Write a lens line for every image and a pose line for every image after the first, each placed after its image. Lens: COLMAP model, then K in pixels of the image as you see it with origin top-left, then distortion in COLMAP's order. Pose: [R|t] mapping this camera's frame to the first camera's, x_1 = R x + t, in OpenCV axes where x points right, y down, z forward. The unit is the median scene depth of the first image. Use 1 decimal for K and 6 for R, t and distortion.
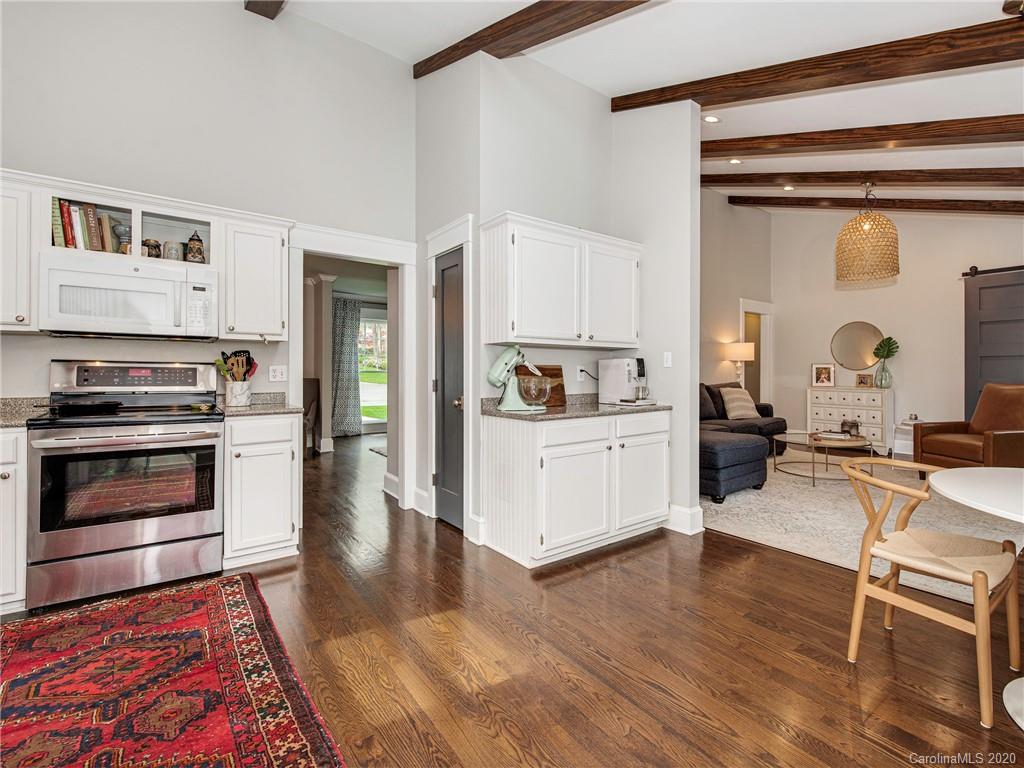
lens RADIAL K [[494.4, 0, 517.0], [0, 494.4, 375.5], [0, 0, 1]] dist [0.000023, -0.000173]
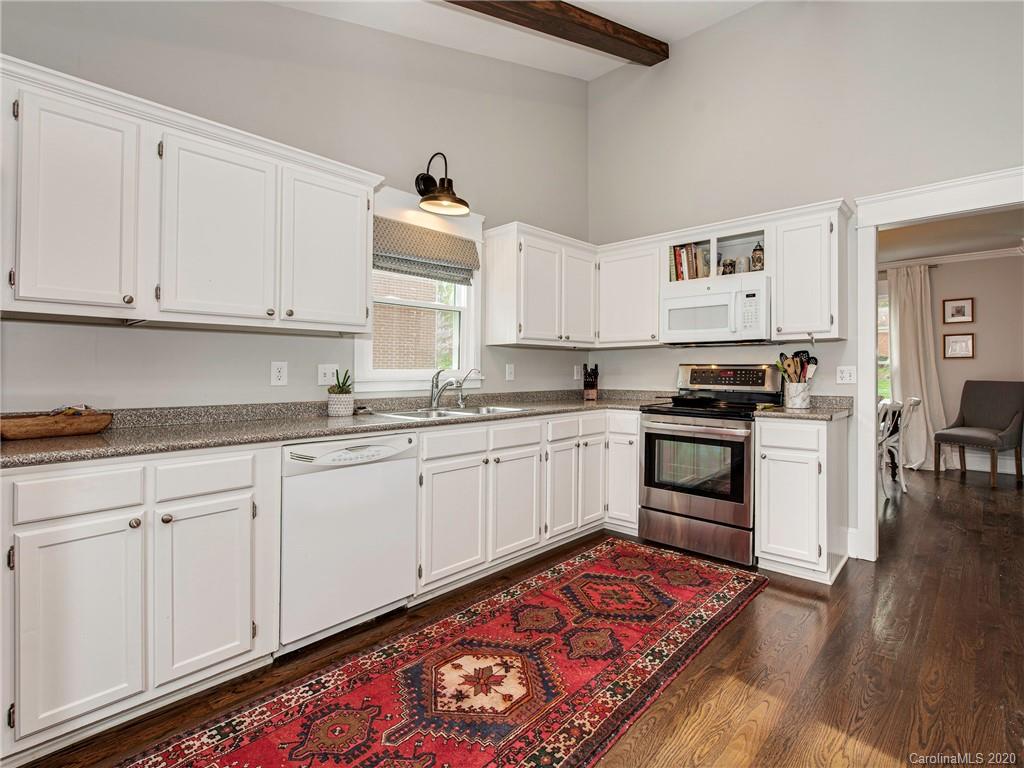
lens RADIAL K [[494.4, 0, 572.6], [0, 494.4, 367.2], [0, 0, 1]] dist [0.000023, -0.000173]
pose [[0.241634, -0.011458, -0.970300, 0.325993], [-0.005744, 0.999896, -0.013238, -0.003936], [0.970350, 0.008772, 0.241543, 0.396931]]
